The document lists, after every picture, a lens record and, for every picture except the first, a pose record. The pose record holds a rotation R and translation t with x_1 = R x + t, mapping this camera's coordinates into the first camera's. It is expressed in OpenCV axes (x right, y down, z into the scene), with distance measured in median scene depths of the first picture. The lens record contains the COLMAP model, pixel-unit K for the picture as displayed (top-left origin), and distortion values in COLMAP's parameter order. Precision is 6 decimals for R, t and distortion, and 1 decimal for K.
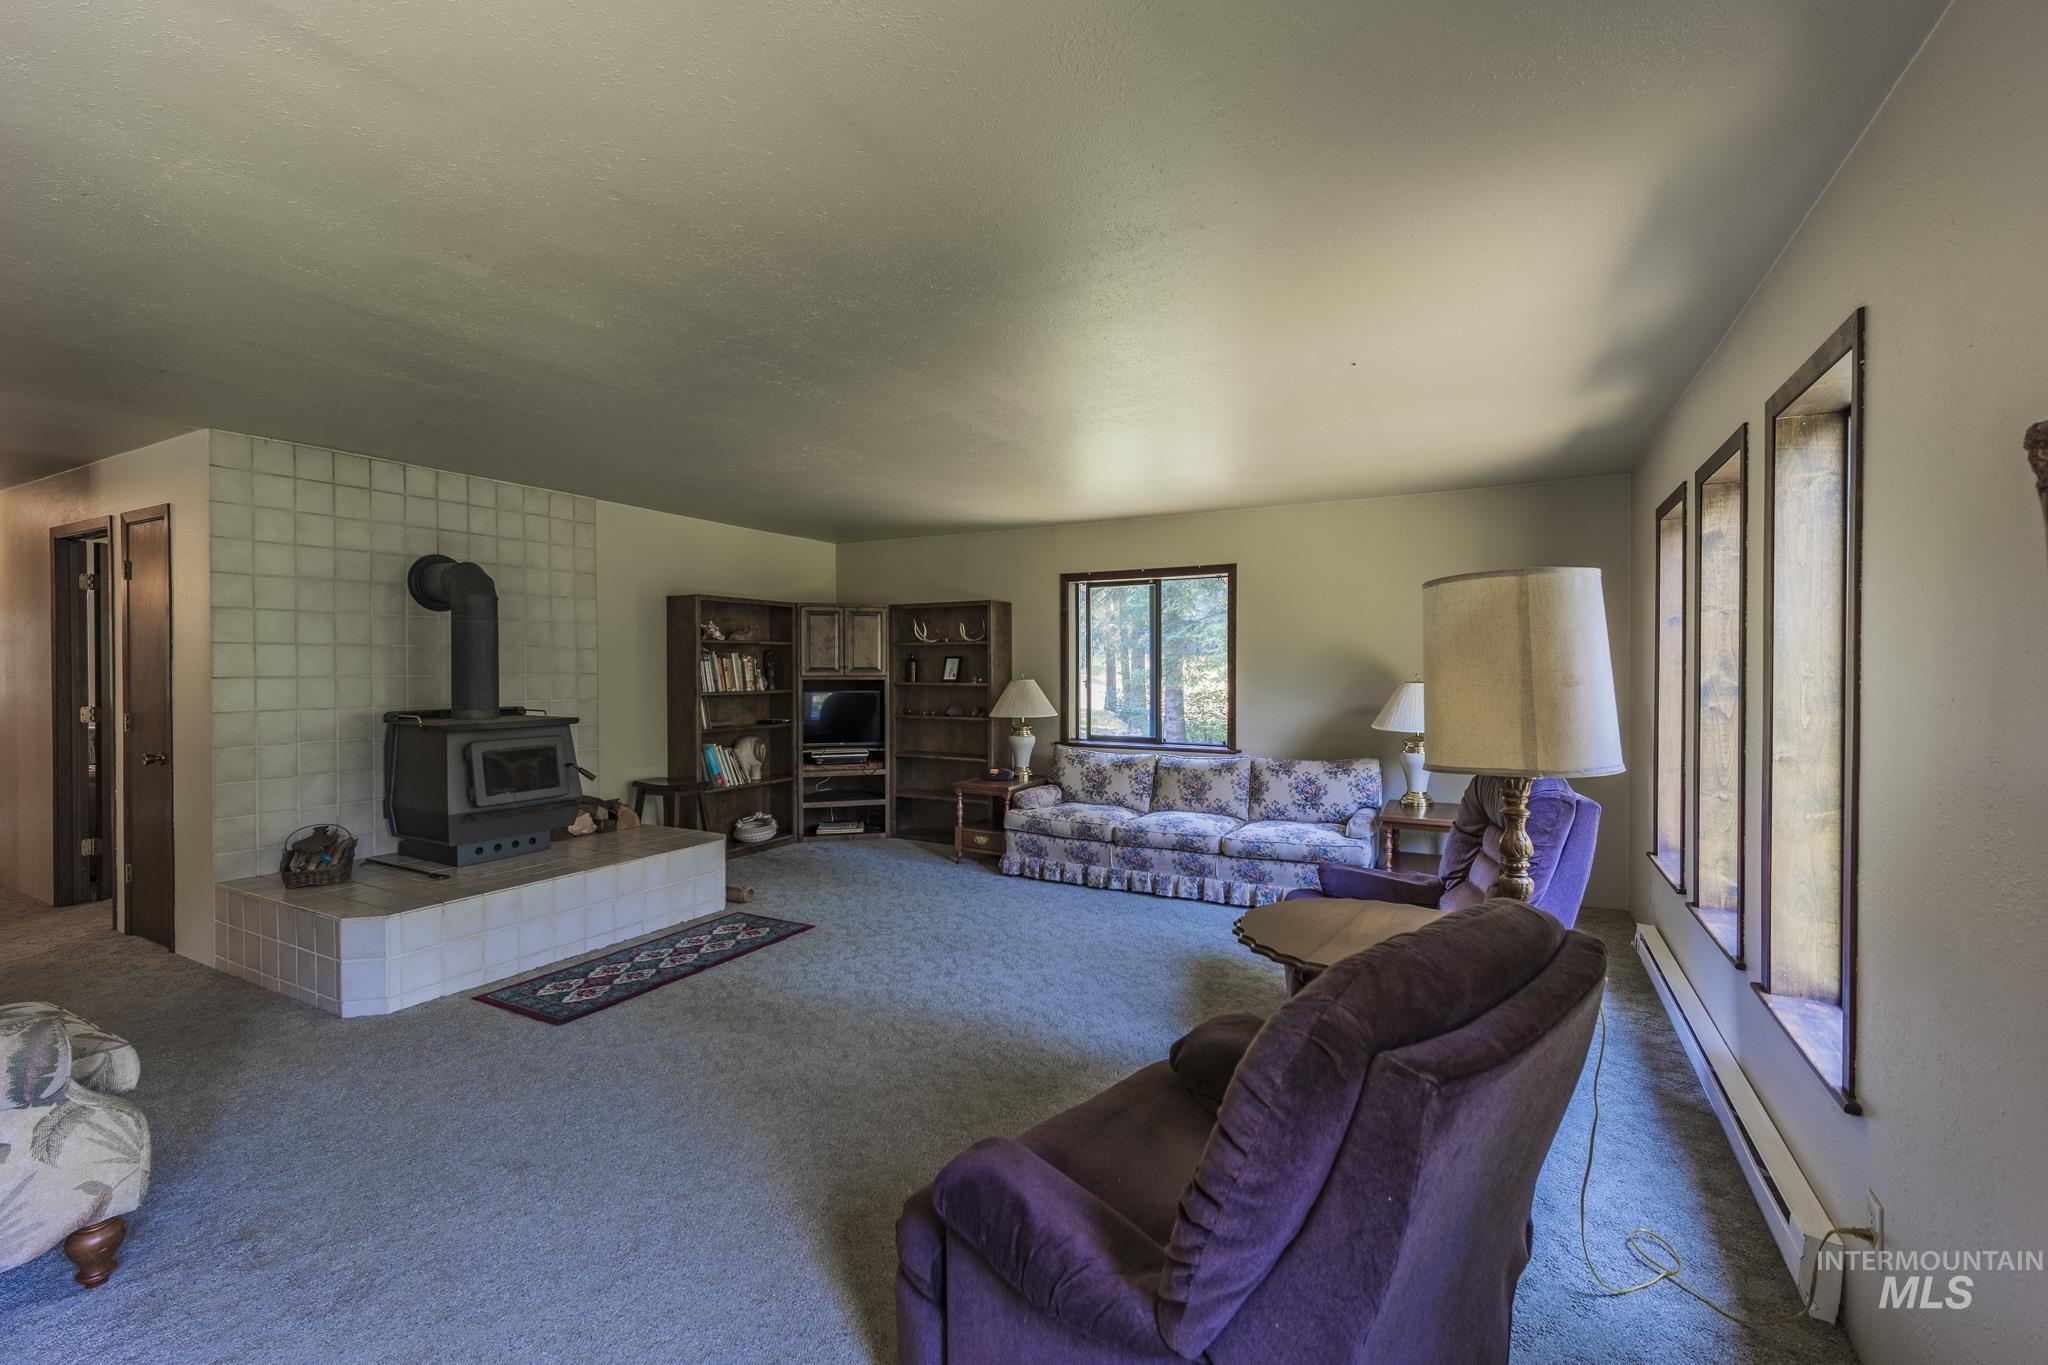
lens RADIAL K [[873.6, 0, 1022.7], [0, 873.6, 673.0], [0, 0, 1]] dist [0.001574, -0.000210]
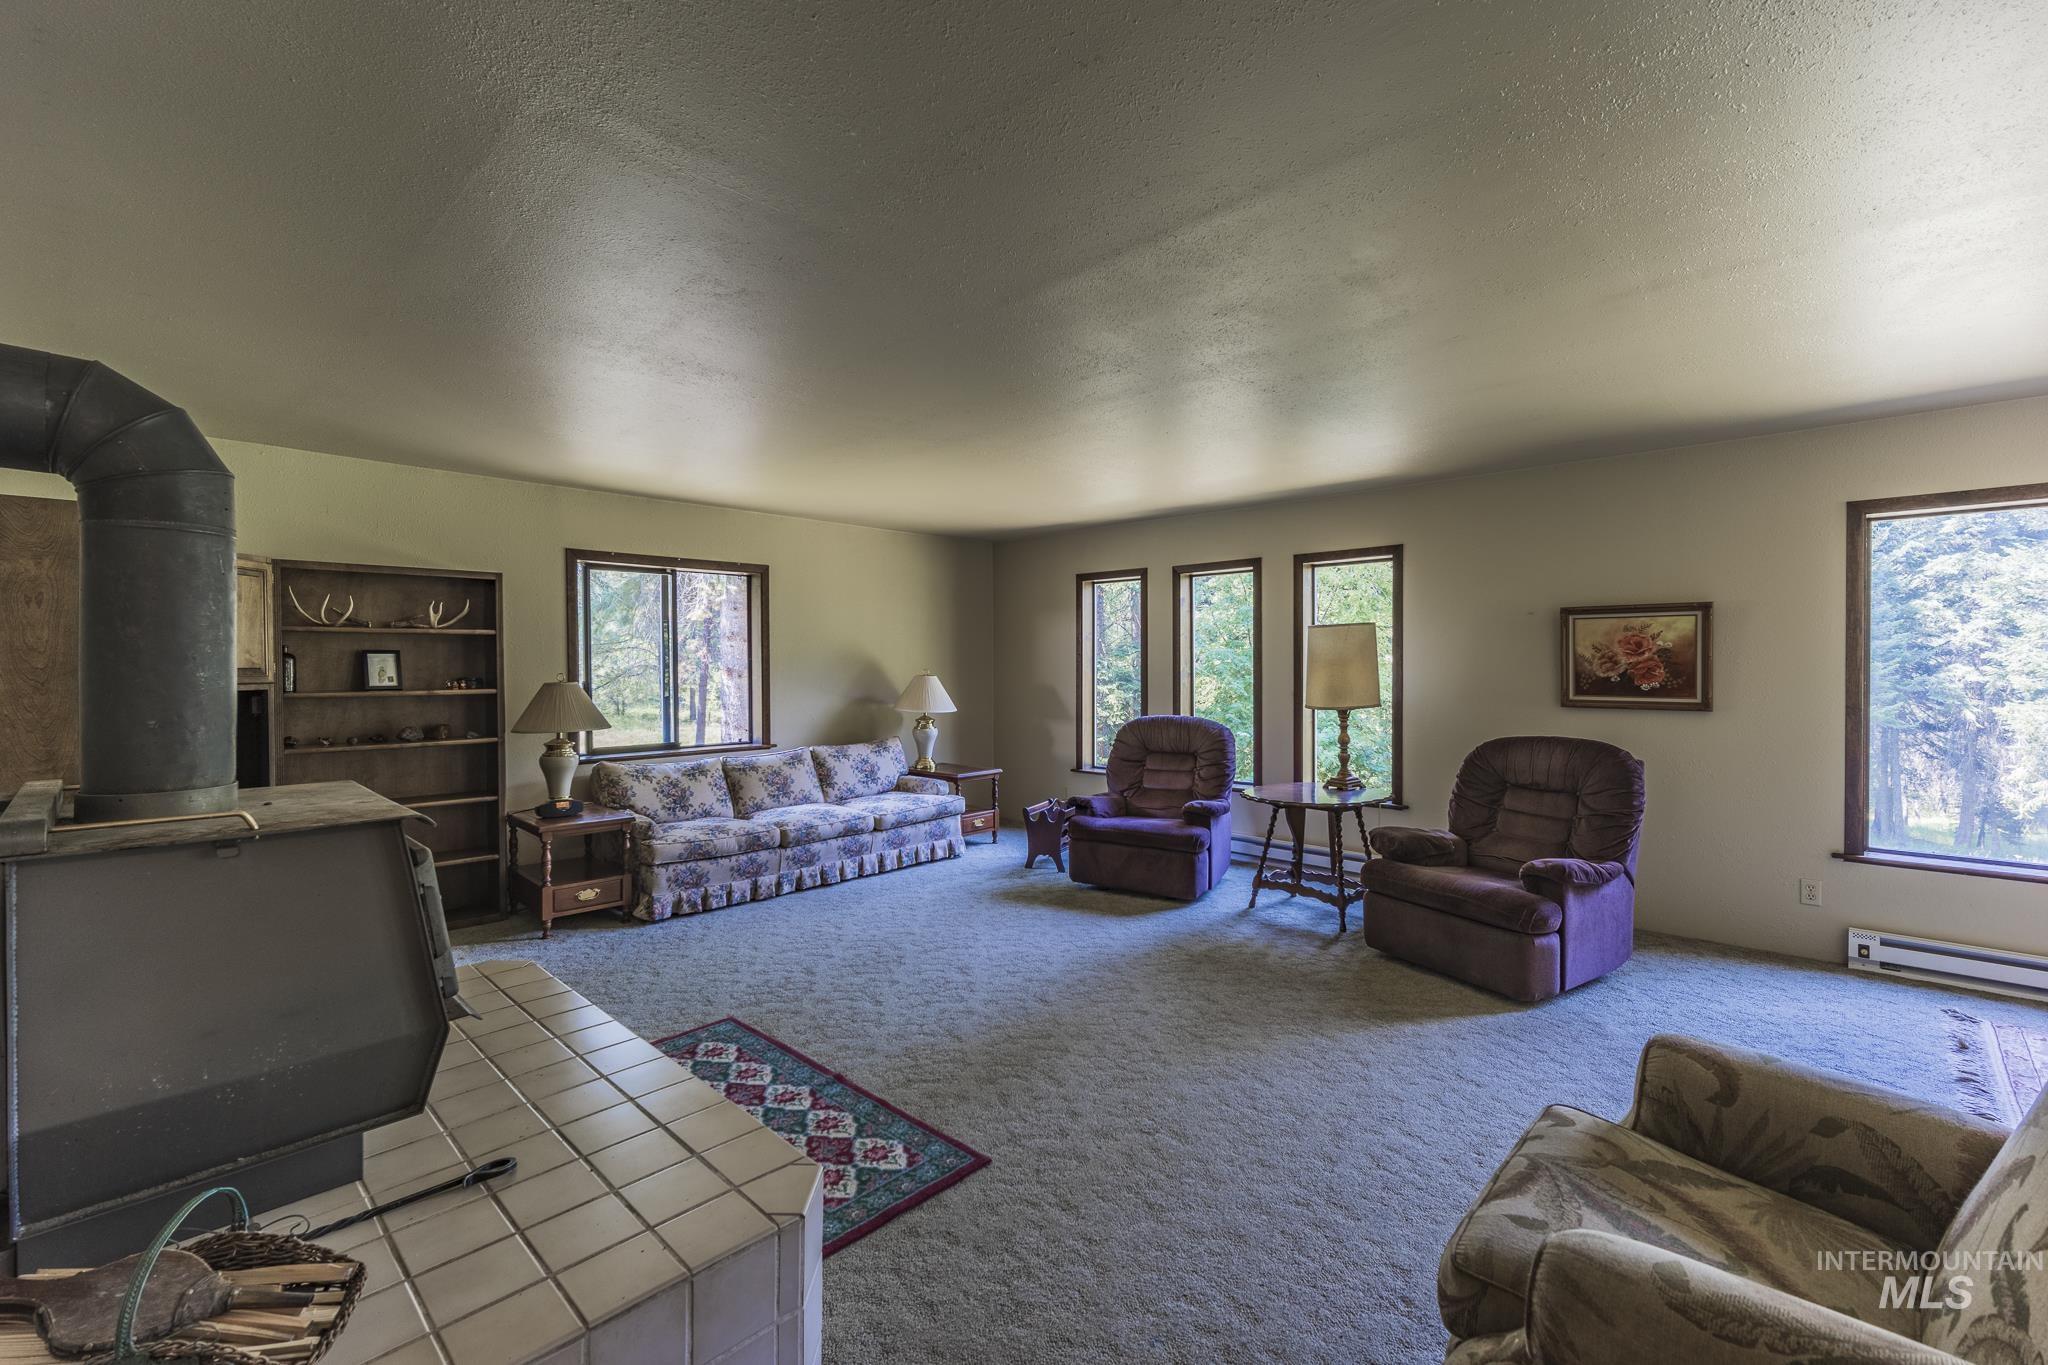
lens RADIAL K [[873.6, 0, 1022.7], [0, 873.6, 673.0], [0, 0, 1]] dist [0.001574, -0.000210]
pose [[0.257875, -0.012828, 0.966093, -0.769141], [0.009806, 0.999895, 0.010660, -0.005810], [-0.966128, 0.006725, 0.257974, 0.495356]]
